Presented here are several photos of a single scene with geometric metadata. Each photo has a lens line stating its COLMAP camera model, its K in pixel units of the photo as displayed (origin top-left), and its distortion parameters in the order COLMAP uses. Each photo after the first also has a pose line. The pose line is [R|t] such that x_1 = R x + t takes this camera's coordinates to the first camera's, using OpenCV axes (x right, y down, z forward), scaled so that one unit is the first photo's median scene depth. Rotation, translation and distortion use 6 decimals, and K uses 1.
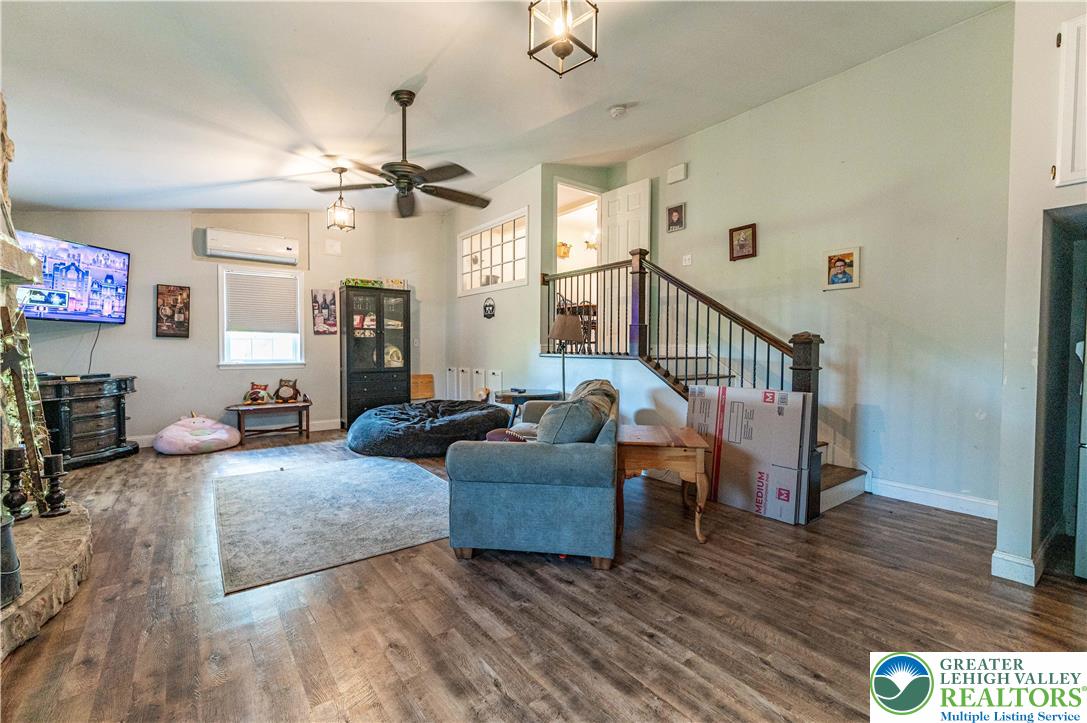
lens RADIAL K [[467.2, 0, 544.0], [0, 467.2, 362.4], [0, 0, 1]] dist [0.000771, -0.000104]
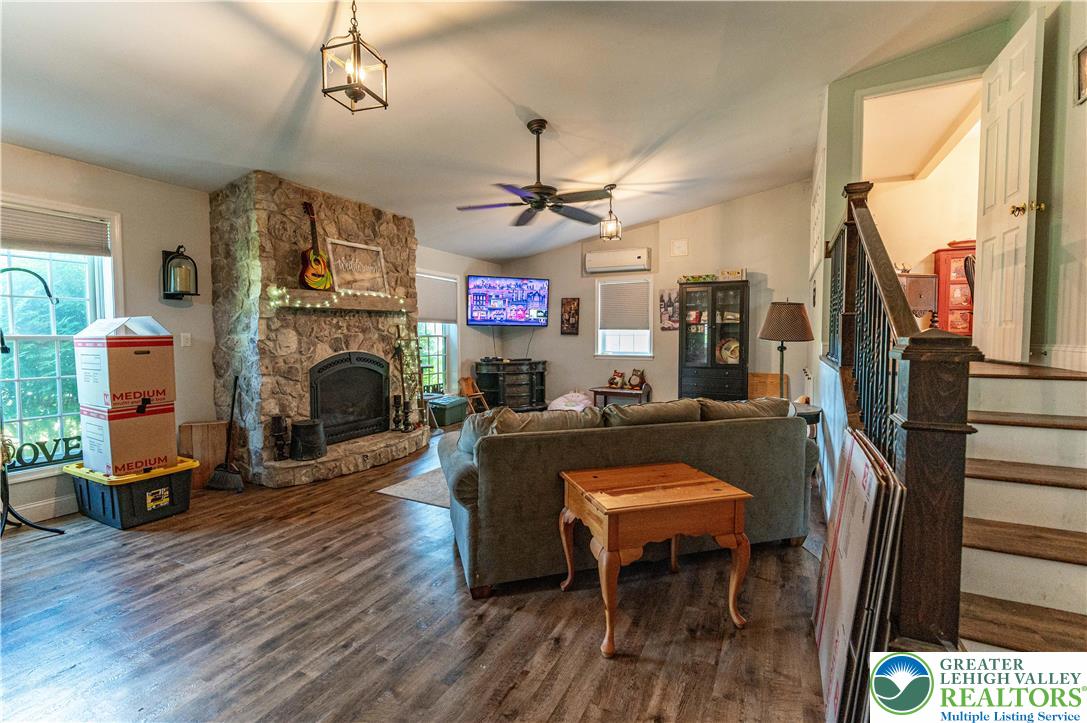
lens RADIAL K [[467.2, 0, 555.1], [0, 467.2, 357.5], [0, 0, 1]] dist [0.000771, -0.000104]
pose [[0.450503, 0.040353, -0.891862, 0.529581], [-0.026373, 0.999144, 0.031885, -0.033694], [0.892385, 0.009157, 0.451182, 0.380487]]
